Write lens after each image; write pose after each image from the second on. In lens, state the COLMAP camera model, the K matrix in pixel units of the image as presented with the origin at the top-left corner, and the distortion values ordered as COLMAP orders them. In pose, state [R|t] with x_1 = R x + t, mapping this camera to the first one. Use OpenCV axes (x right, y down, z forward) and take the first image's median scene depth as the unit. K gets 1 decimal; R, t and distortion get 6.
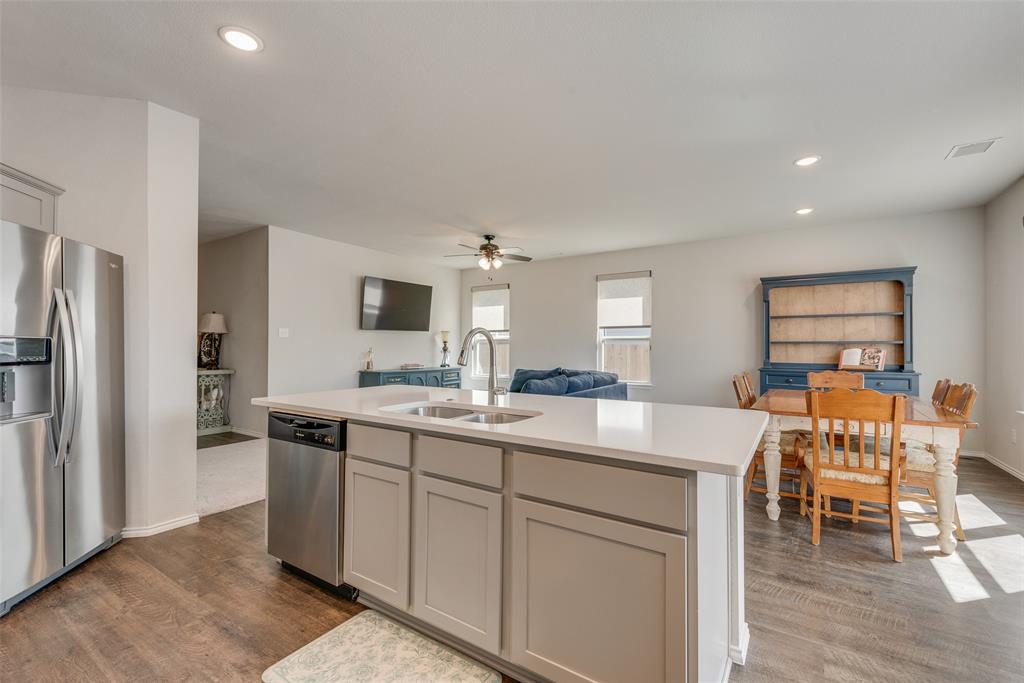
lens RADIAL K [[438.3, 0, 511.1], [0, 438.3, 344.5], [0, 0, 1]] dist [-0.000219, -0.000020]
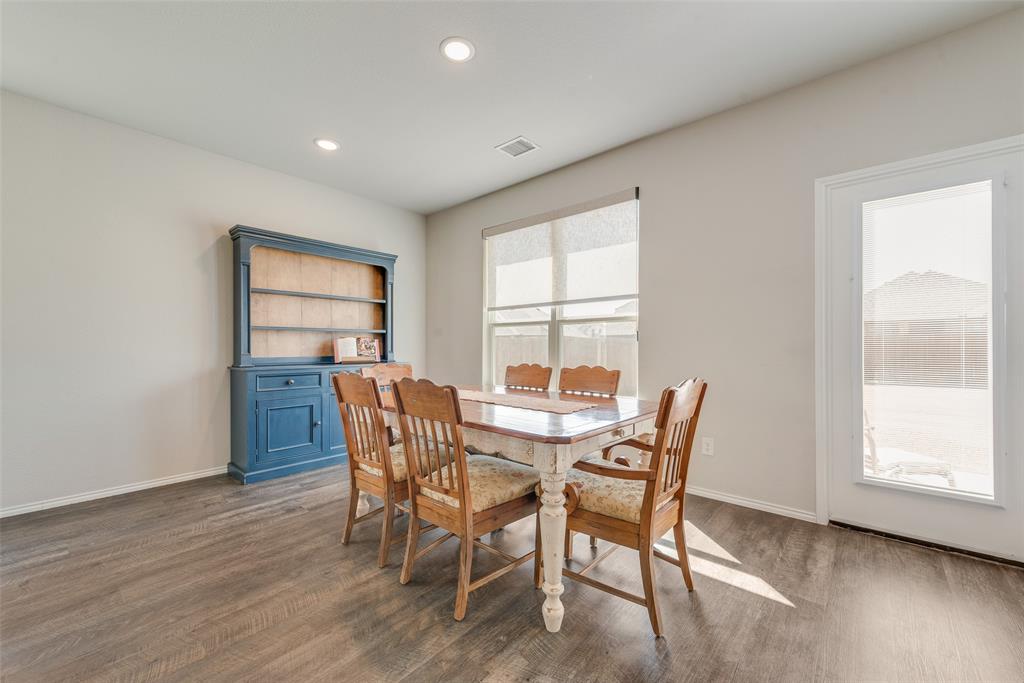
lens RADIAL K [[410.2, 0, 510.3], [0, 410.2, 345.3], [0, 0, 1]] dist [0.015185, -0.000890]
pose [[0.155062, -0.001311, 0.987904, 0.039501], [-0.002333, 0.999996, 0.001693, 0.022137], [-0.987902, -0.002567, 0.155058, 0.551930]]
